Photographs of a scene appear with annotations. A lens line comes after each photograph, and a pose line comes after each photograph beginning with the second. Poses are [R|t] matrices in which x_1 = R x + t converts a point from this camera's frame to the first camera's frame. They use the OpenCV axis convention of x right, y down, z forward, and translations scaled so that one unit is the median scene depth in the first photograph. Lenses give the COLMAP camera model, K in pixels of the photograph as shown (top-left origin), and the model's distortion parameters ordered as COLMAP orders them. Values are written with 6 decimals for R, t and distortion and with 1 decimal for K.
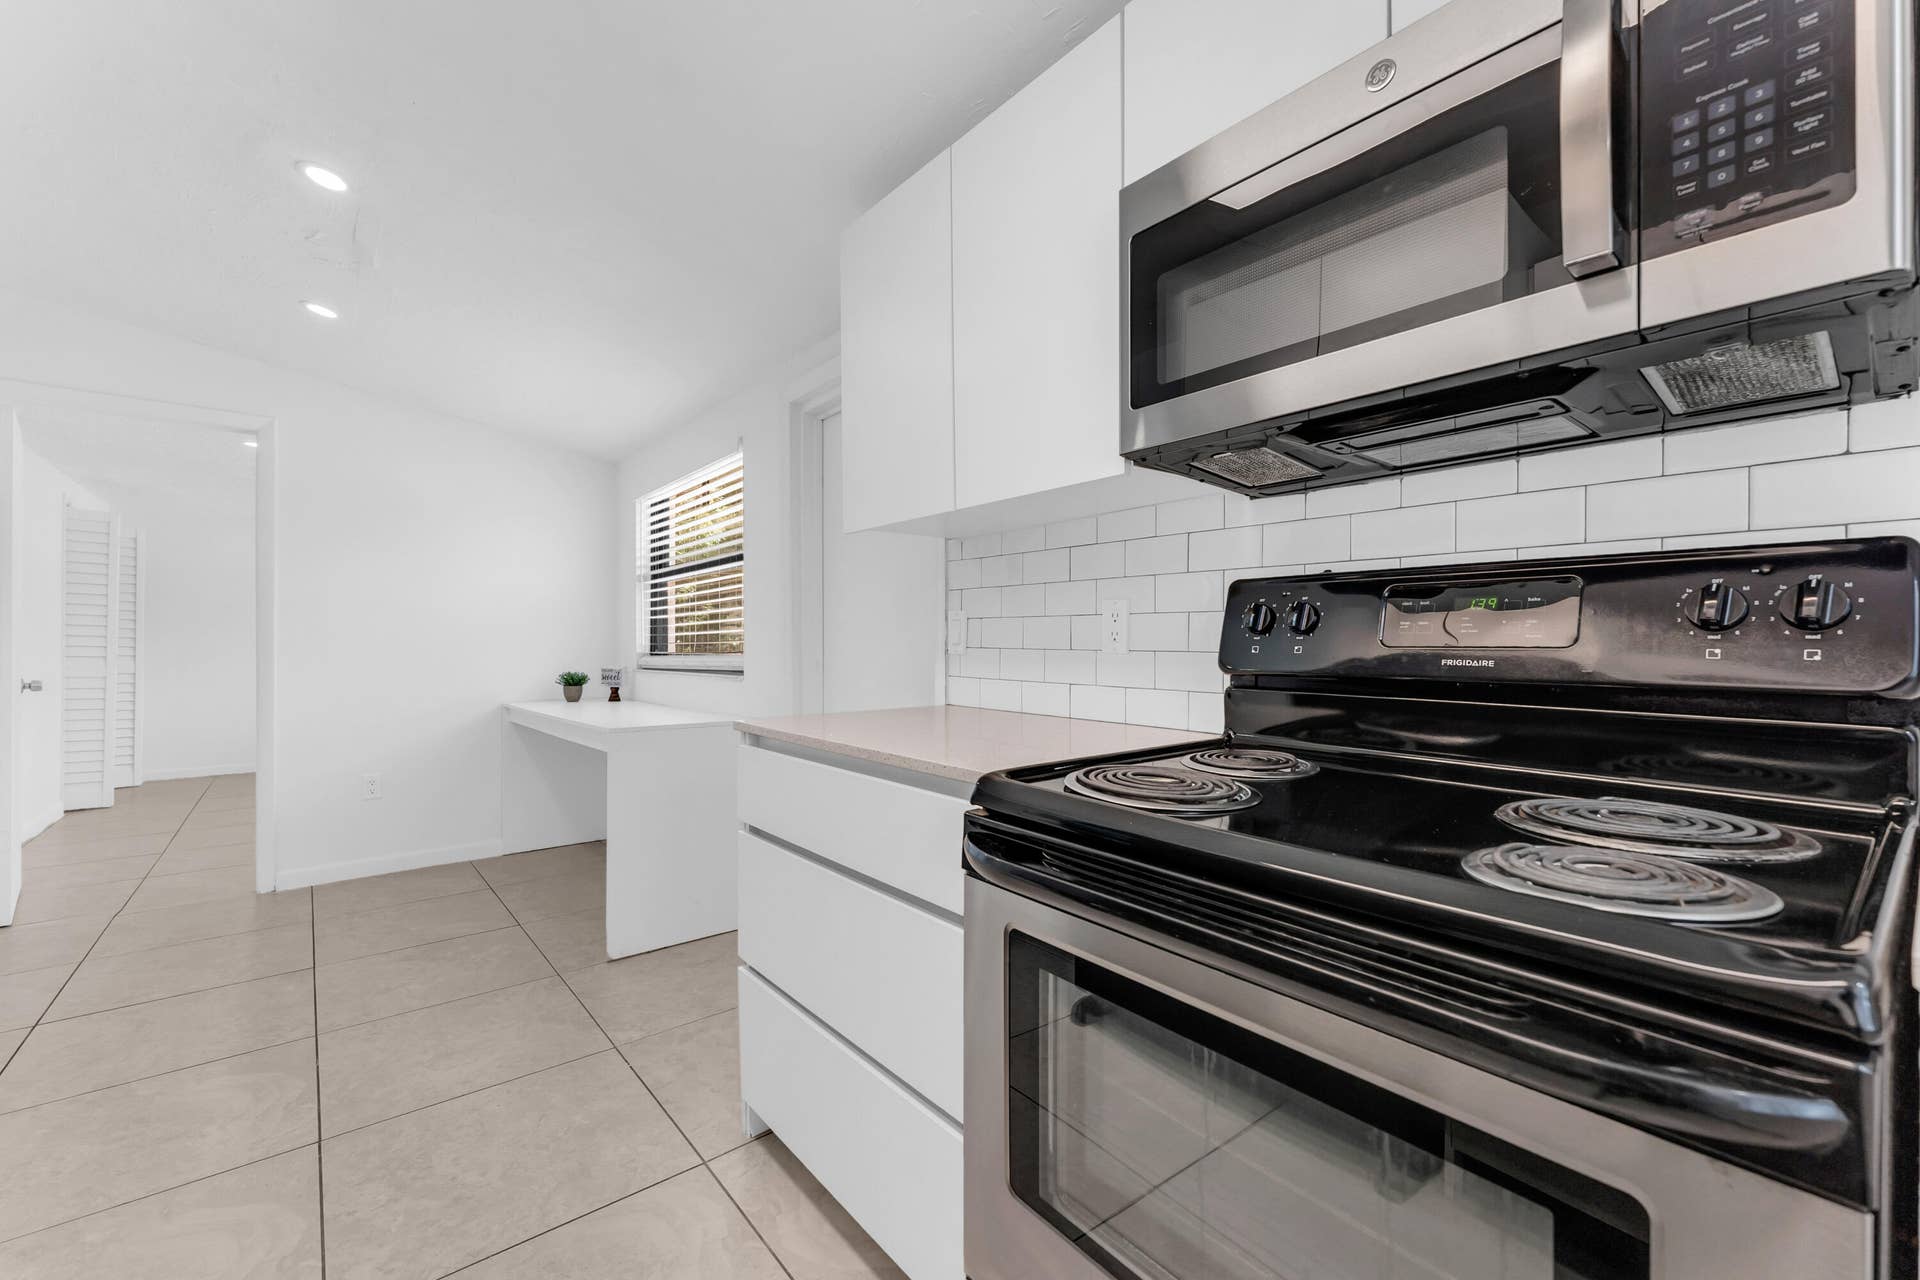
lens RADIAL K [[784.6, 0, 960.0], [0, 784.6, 640.0], [0, 0, 1]] dist [-0.000399, -0.000150]
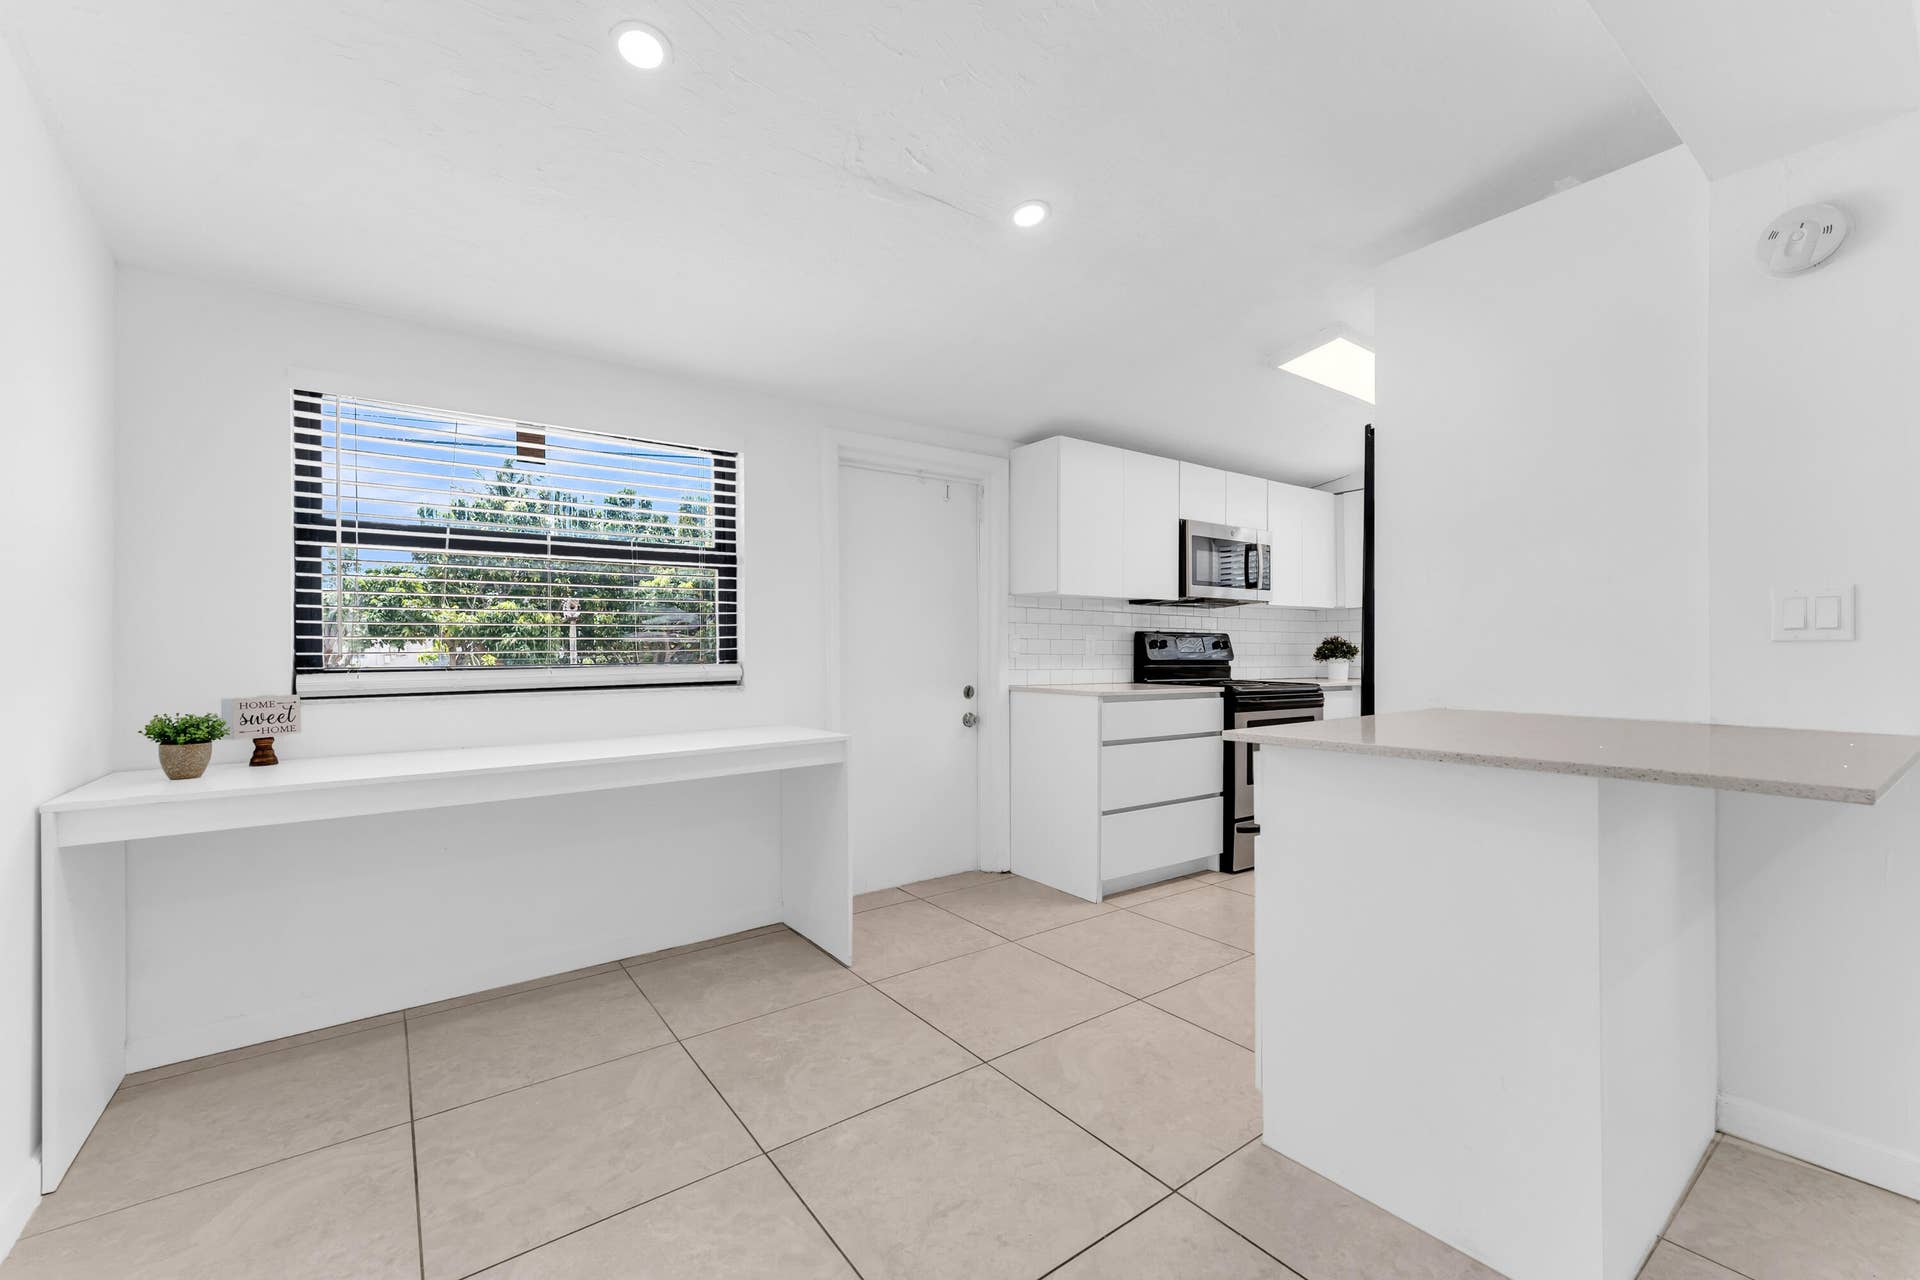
lens RADIAL K [[784.6, 0, 960.0], [0, 784.6, 640.0], [0, 0, 1]] dist [-0.000399, -0.000150]
pose [[0.063739, 0.016364, 0.997832, -0.933285], [-0.006672, 0.999850, -0.015971, 0.000975], [-0.997944, -0.005640, 0.063838, 0.506422]]
